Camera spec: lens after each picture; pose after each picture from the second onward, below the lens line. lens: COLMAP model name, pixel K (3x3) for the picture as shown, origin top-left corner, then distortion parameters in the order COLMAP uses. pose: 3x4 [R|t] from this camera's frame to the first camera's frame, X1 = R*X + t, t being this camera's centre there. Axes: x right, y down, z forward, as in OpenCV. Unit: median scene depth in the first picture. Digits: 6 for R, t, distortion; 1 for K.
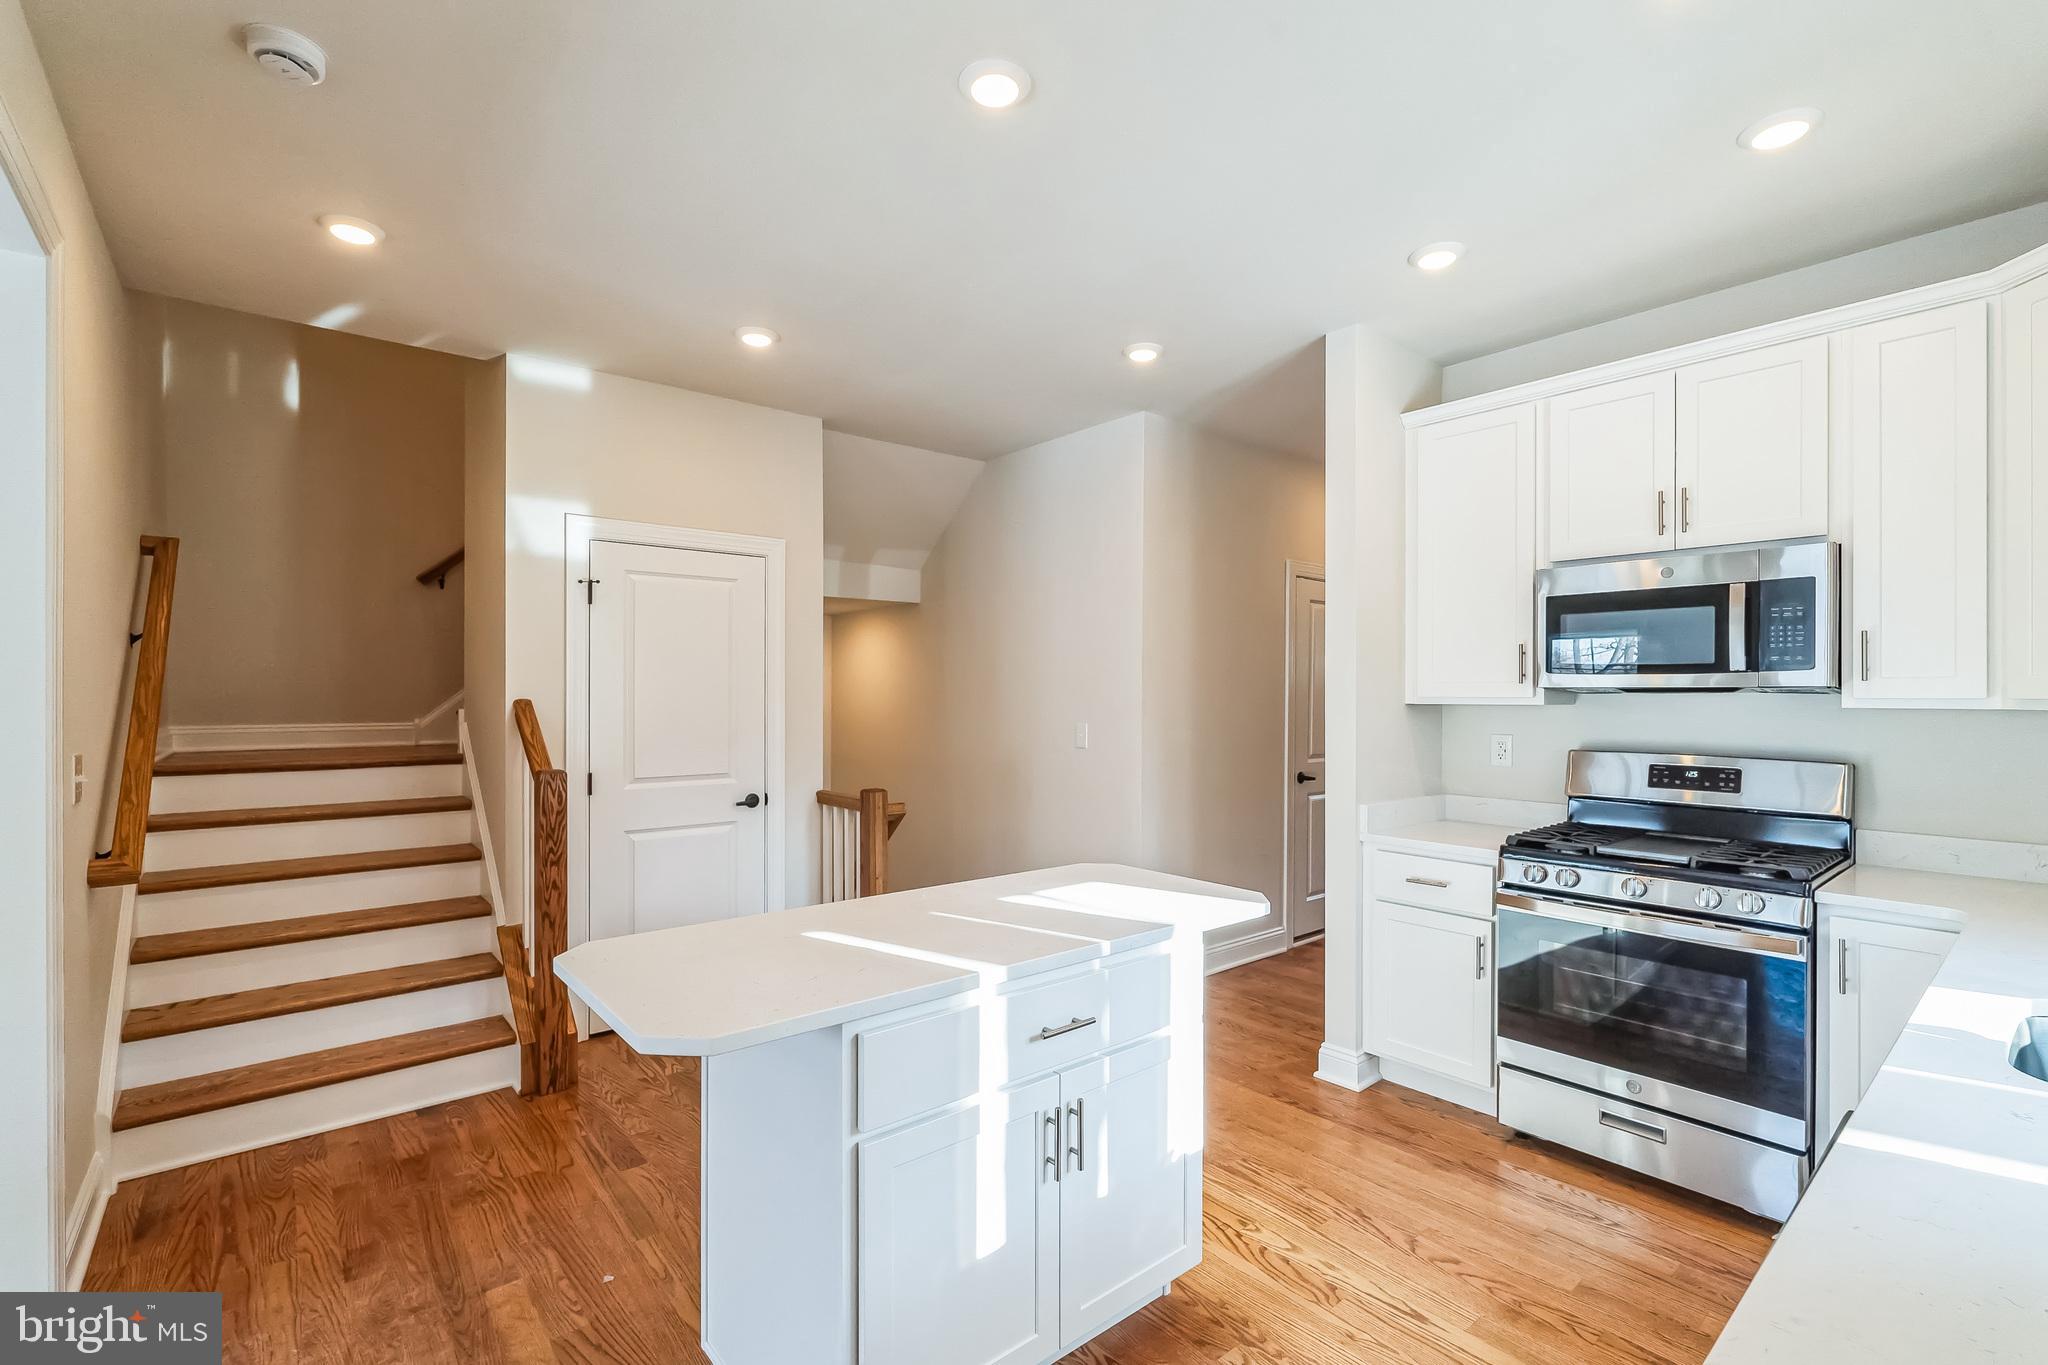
lens RADIAL K [[909.8, 0, 1022.0], [0, 909.8, 707.2], [0, 0, 1]] dist [0.000490, 0.000305]
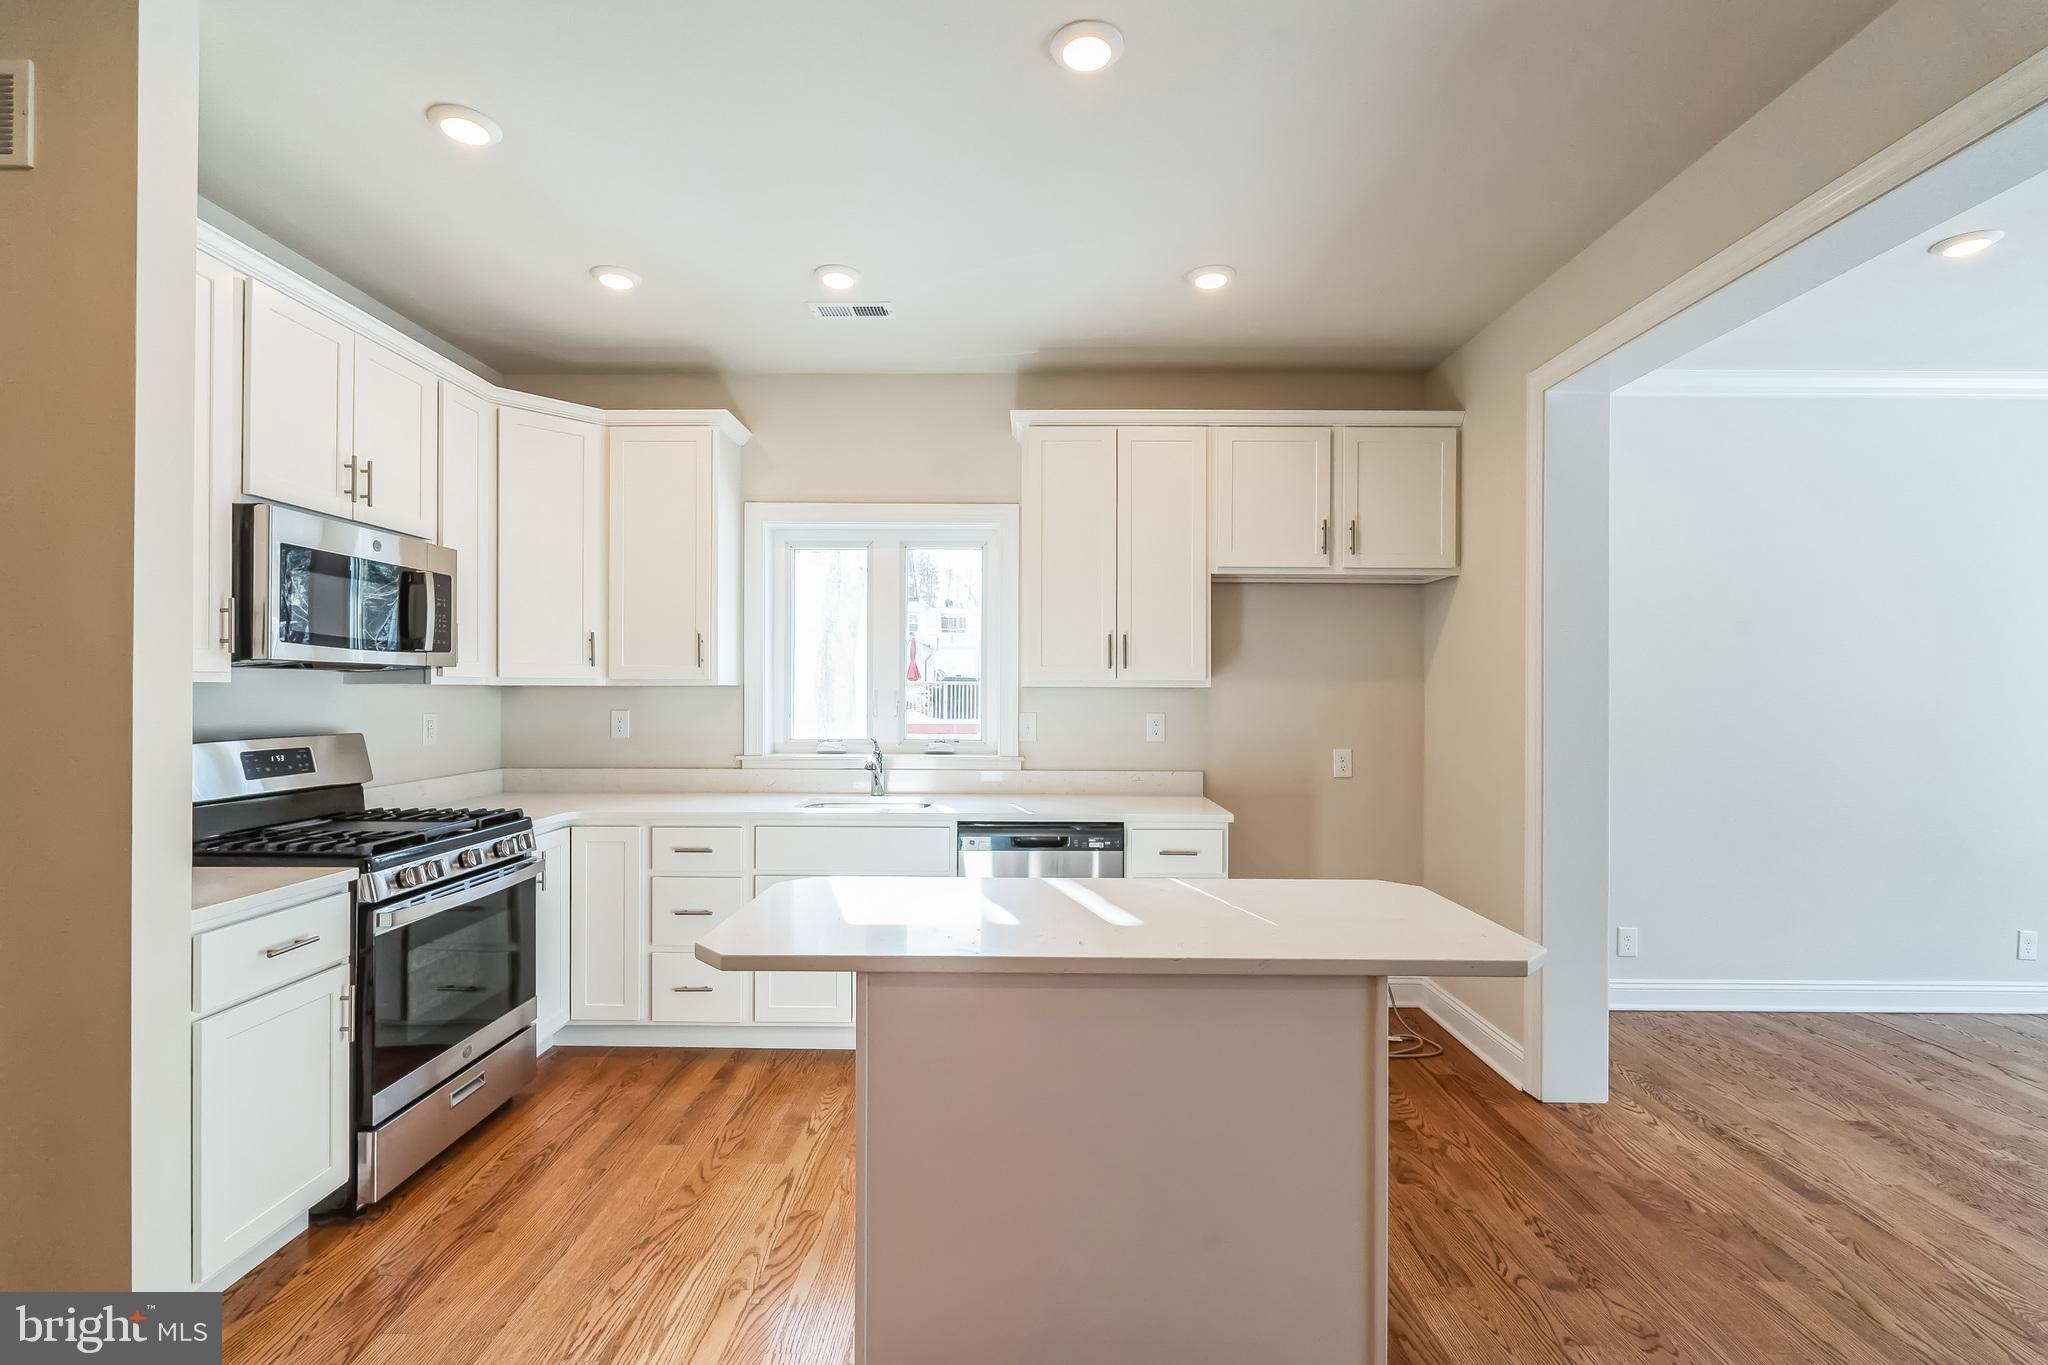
lens RADIAL K [[906.7, 0, 1019.5], [0, 906.7, 692.4], [0, 0, 1]] dist [-0.002727, 0.000570]
pose [[-0.766995, 0.001272, 0.641652, -0.464201], [0.005740, 0.999972, 0.004880, 0.008440], [-0.641627, 0.007426, -0.766981, 1.373709]]
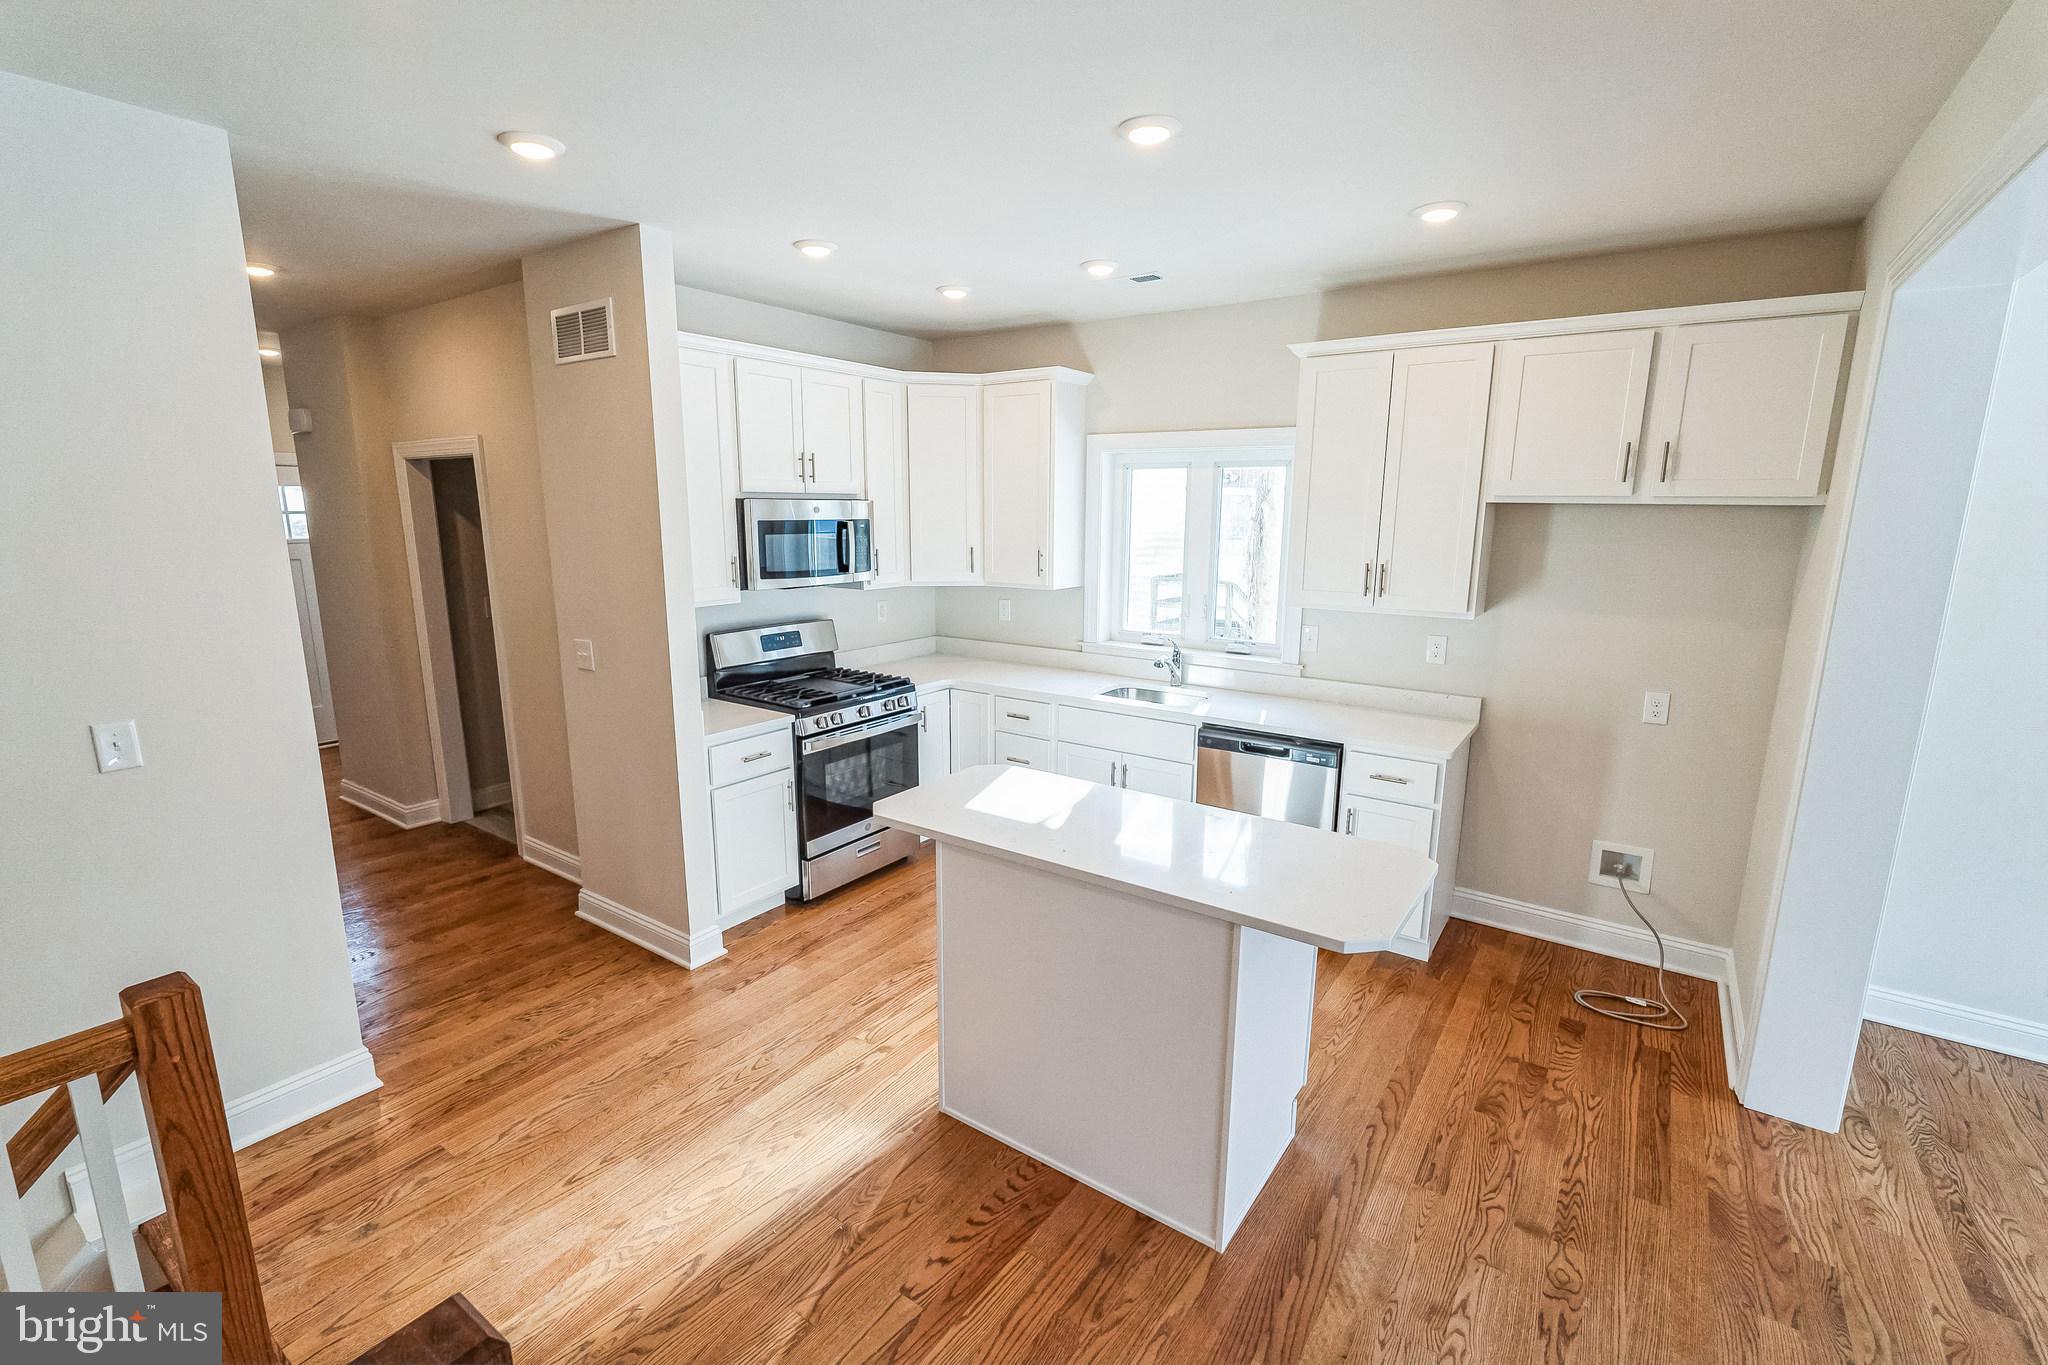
lens RADIAL K [[906.7, 0, 1019.5], [0, 906.7, 692.4], [0, 0, 1]] dist [-0.002727, 0.000570]
pose [[-0.265738, -0.192531, 0.944624, -0.928885], [0.002763, 0.979699, 0.200457, -0.159969], [-0.964041, 0.055879, -0.259811, 1.142769]]
